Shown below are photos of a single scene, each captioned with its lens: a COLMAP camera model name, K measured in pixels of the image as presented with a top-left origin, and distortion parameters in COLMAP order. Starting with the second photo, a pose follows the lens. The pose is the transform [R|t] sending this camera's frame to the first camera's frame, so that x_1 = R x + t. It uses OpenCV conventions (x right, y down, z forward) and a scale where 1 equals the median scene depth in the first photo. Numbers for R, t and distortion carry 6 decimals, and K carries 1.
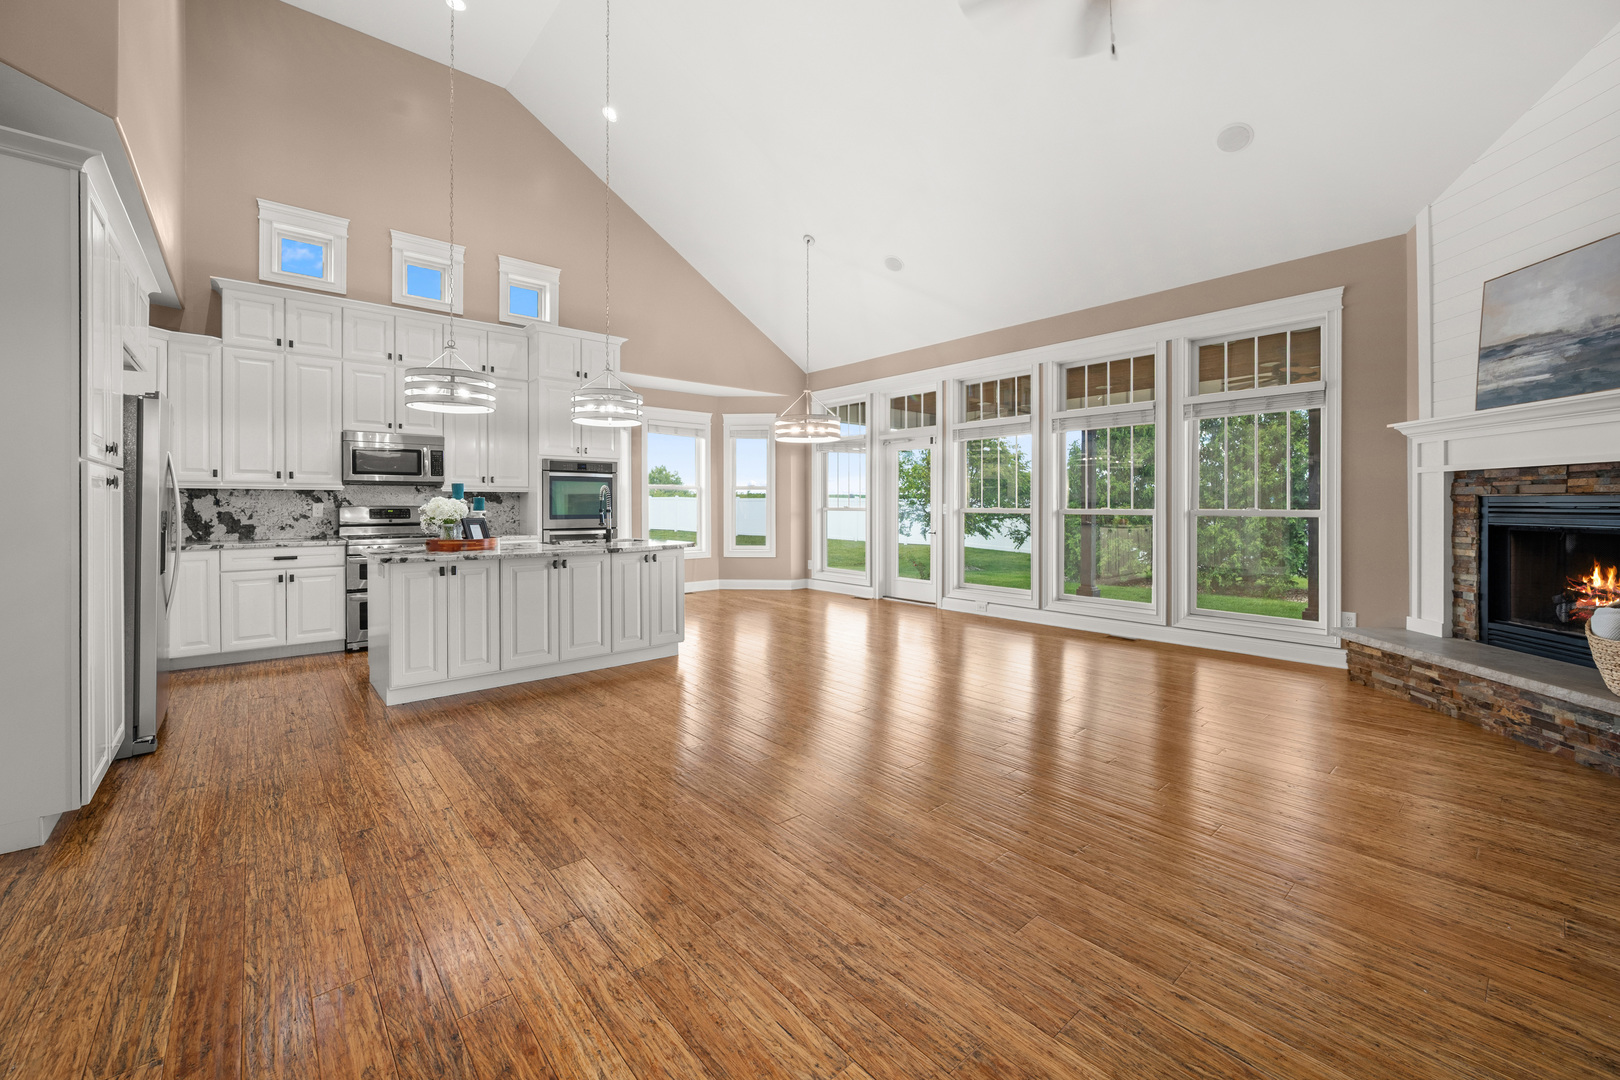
lens RADIAL K [[647.4, 0, 820.4], [0, 647.4, 508.7], [0, 0, 1]] dist [-0.001684, -0.000254]
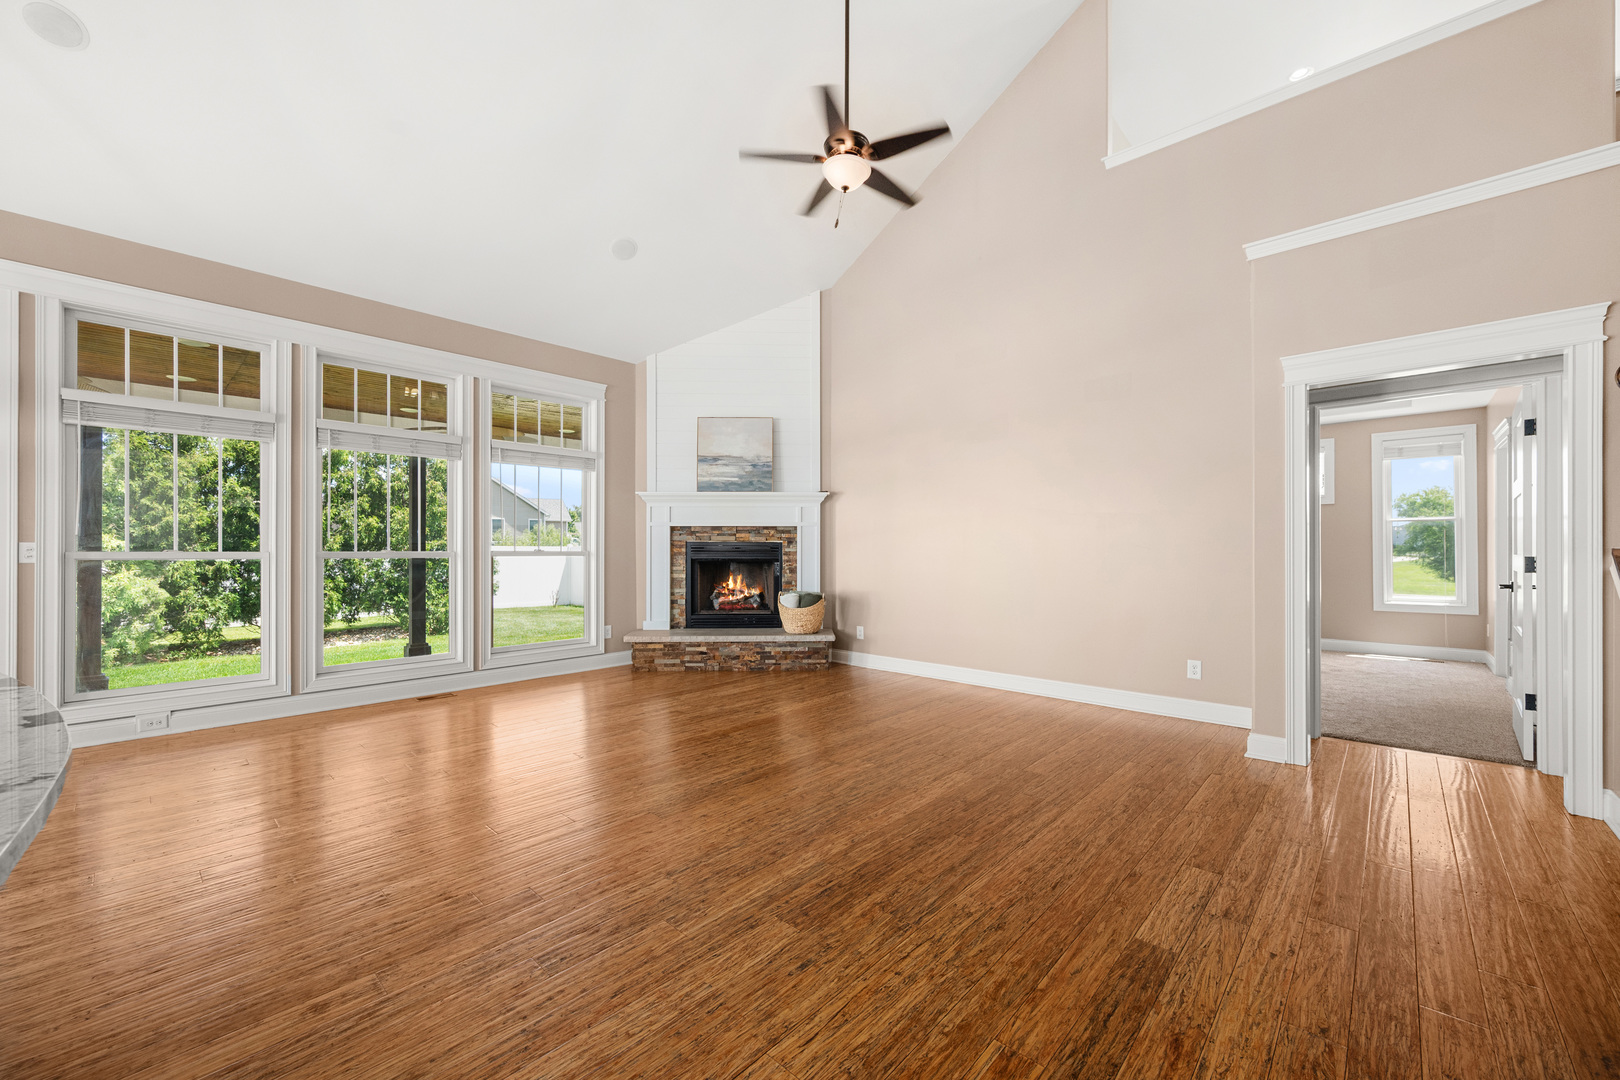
lens RADIAL K [[628.8, 0, 813.2], [0, 628.8, 540.7], [0, 0, 1]] dist [-0.002170, -0.000132]
pose [[-0.100891, 0.013426, 0.994807, -0.651268], [0.006957, 0.999894, -0.012789, 0.001732], [-0.994873, 0.005630, -0.100974, 0.837616]]
